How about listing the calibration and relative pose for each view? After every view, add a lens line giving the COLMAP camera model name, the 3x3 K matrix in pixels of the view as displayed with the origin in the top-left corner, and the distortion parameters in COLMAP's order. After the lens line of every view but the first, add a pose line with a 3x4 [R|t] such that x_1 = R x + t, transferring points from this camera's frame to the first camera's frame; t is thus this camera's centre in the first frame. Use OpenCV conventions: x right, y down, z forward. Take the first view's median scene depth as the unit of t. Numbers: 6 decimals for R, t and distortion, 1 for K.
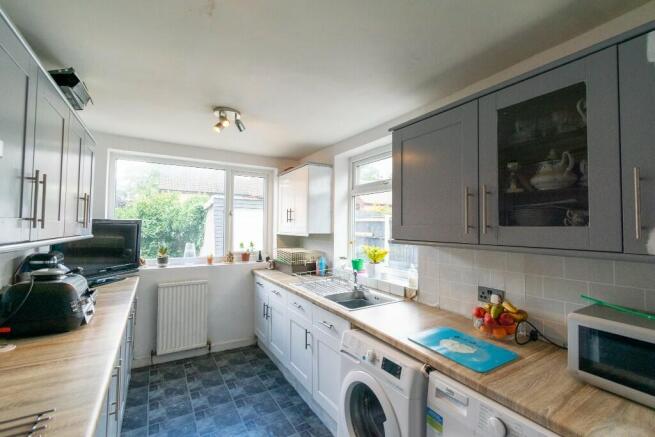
lens RADIAL K [[290.3, 0, 326.5], [0, 290.3, 216.1], [0, 0, 1]] dist [0.001305, 0.000459]
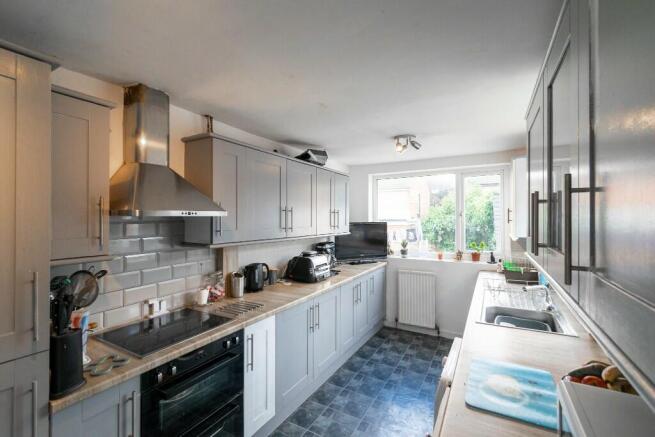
lens RADIAL K [[290.3, 0, 325.1], [0, 290.3, 218.0], [0, 0, 1]] dist [0.001305, 0.000459]
pose [[0.491259, -0.007774, -0.870979, 0.423738], [0.037073, 0.999241, 0.011991, -0.031384], [0.870224, -0.038180, 0.491174, 0.064474]]
